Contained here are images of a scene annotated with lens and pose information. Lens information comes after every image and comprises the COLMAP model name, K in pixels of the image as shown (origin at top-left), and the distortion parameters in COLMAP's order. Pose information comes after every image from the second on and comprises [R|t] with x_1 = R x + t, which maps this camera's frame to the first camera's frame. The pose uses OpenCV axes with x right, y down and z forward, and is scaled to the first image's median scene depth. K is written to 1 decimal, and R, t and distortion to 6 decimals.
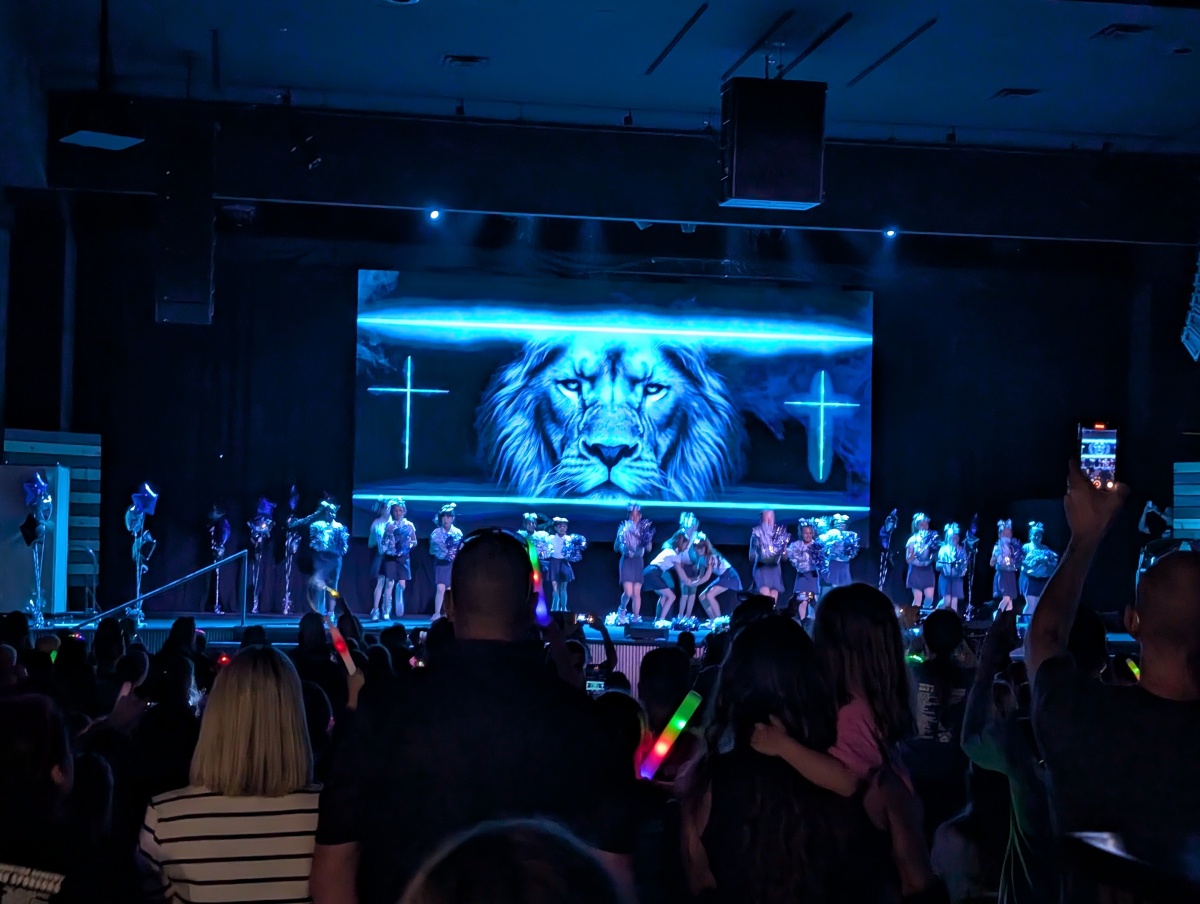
lens RADIAL K [[1715.3, 0, 600.0], [0, 1715.3, 452.0], [0, 0, 1]] dist [0.275277, 0.027344]
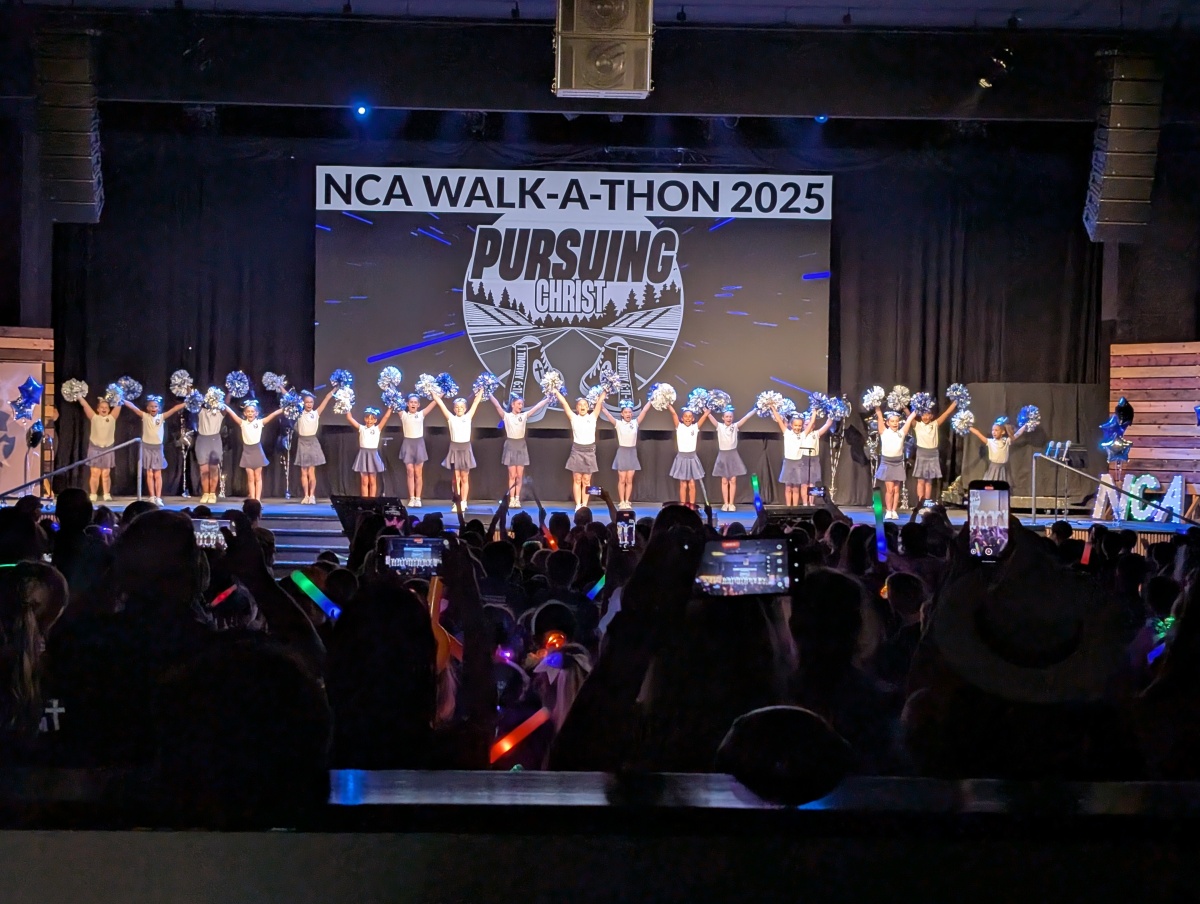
lens RADIAL K [[1724.5, 0, 600.0], [0, 1724.5, 452.0], [0, 0, 1]] dist [0.170697, 0.005776]
pose [[0.989374, -0.001807, -0.145380, 0.201910], [0.010883, 0.998038, 0.061654, 0.002582], [0.144983, -0.062581, 0.987453, -0.013387]]
